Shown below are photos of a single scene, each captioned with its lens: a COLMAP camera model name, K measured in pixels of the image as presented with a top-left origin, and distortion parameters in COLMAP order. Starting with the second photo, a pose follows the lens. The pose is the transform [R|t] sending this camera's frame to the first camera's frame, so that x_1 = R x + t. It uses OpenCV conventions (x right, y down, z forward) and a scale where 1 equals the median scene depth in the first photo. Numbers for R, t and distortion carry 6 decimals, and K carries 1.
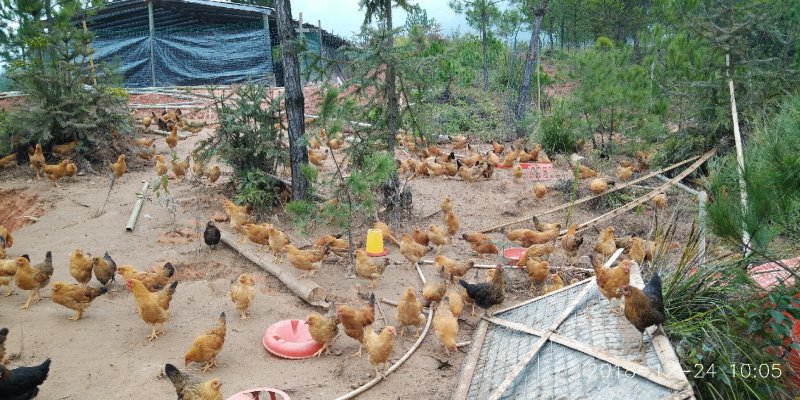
lens RADIAL K [[694.5, 0, 401.5], [0, 694.5, 200.9], [0, 0, 1]] dist [-0.015624, 0.001286]
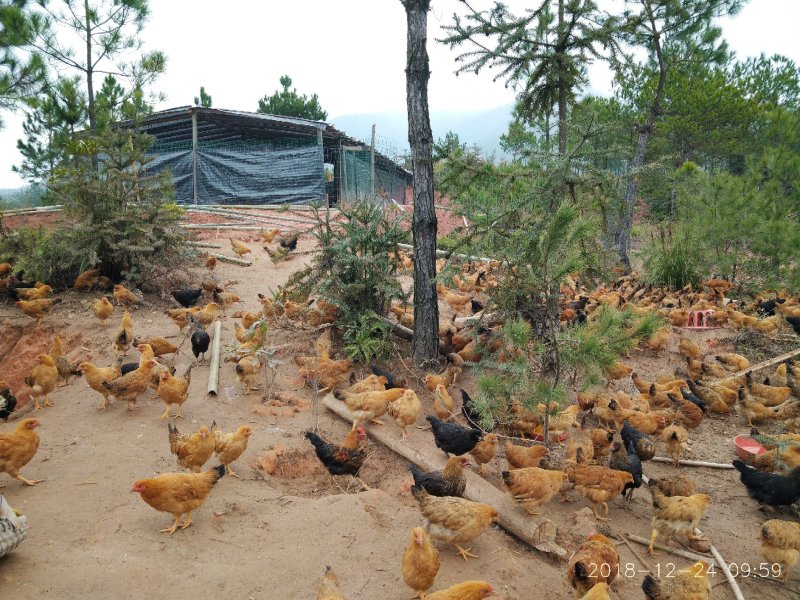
lens RADIAL K [[666.2, 0, 399.2], [0, 666.2, 299.3], [0, 0, 1]] dist [0.007990, -0.008972]
pose [[0.999680, 0.023517, -0.009314, -0.132404], [-0.023803, 0.999209, -0.031856, -0.028470], [0.008557, 0.032067, 0.999449, 0.201633]]
